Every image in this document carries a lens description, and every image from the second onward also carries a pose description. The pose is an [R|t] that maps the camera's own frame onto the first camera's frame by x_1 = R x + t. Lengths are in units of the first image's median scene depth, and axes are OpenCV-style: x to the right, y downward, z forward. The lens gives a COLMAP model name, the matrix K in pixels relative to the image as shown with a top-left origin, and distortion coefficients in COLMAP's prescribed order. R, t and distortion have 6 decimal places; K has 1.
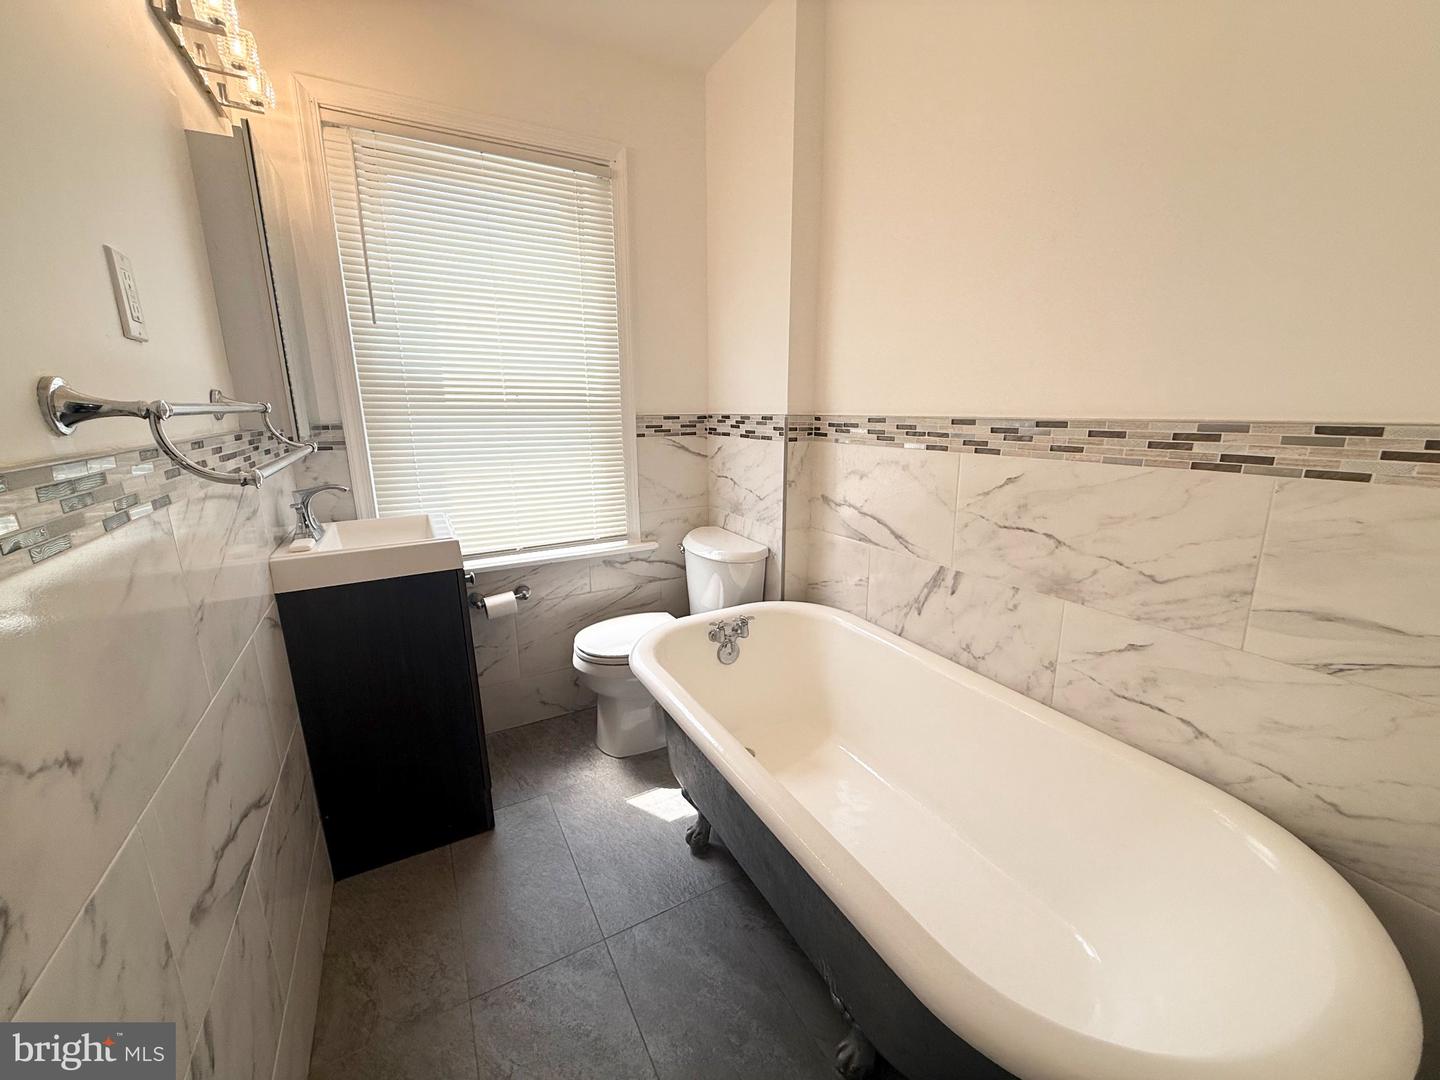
lens RADIAL K [[575.4, 0, 715.8], [0, 575.4, 537.8], [0, 0, 1]] dist [0.001549, -0.000340]
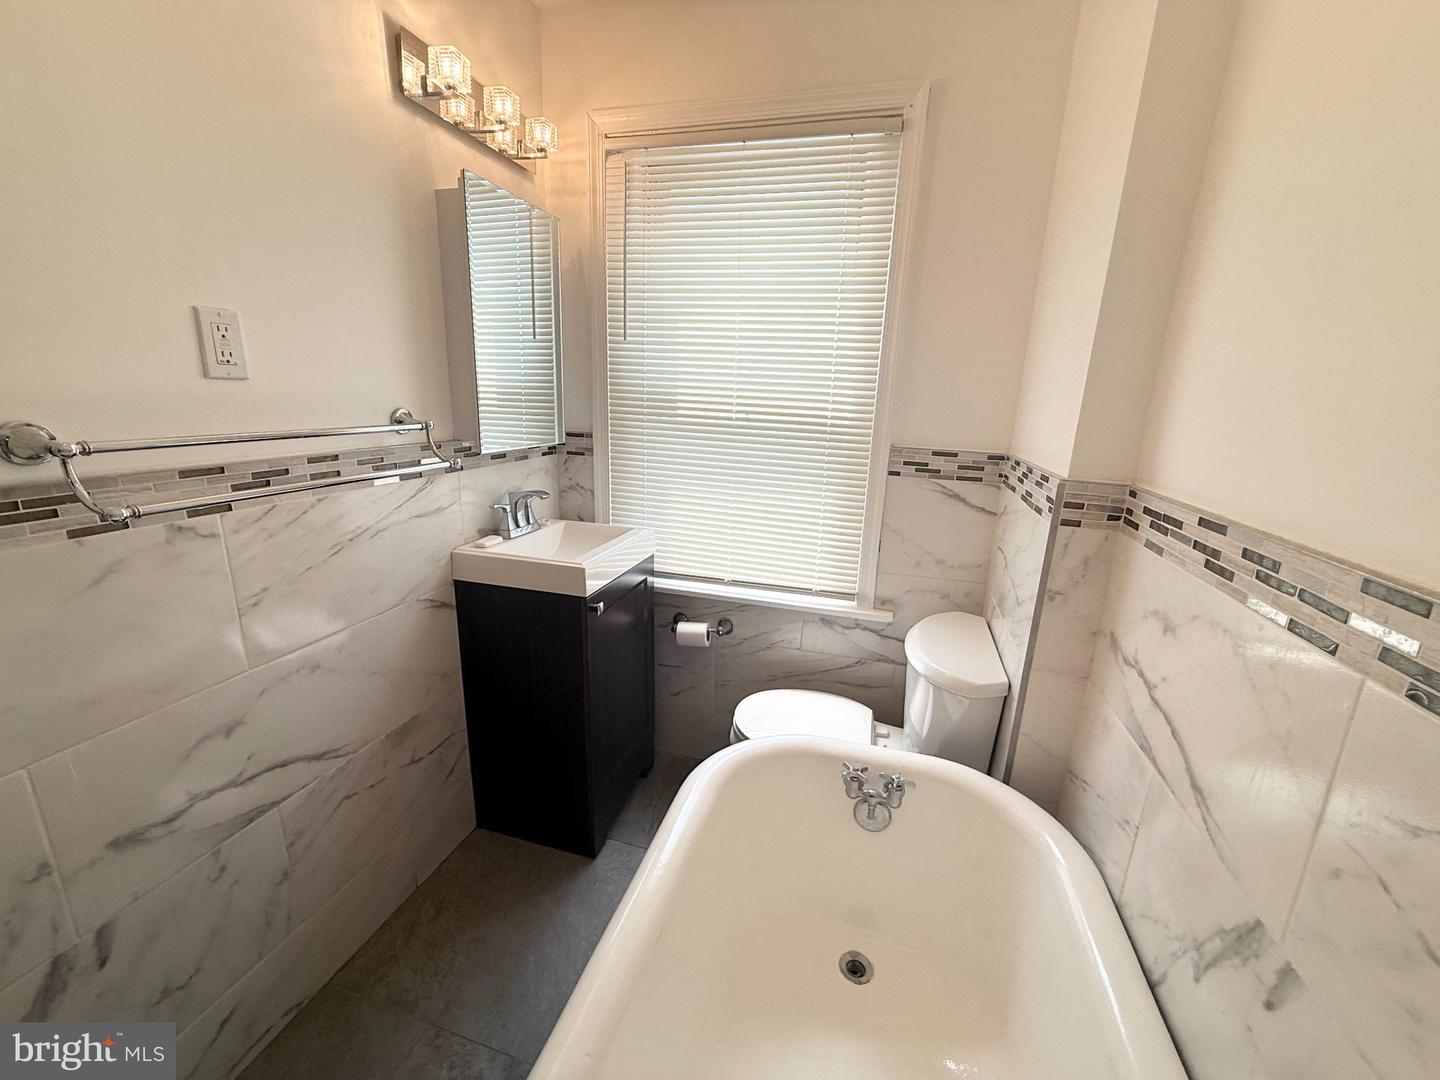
lens RADIAL K [[575.4, 0, 720.3], [0, 575.4, 537.5], [0, 0, 1]] dist [0.001549, -0.000340]
pose [[0.706459, 0.207058, -0.676788, 0.264070], [-0.198791, 0.975805, 0.091034, -0.133045], [0.679262, 0.070227, 0.730528, 0.333442]]
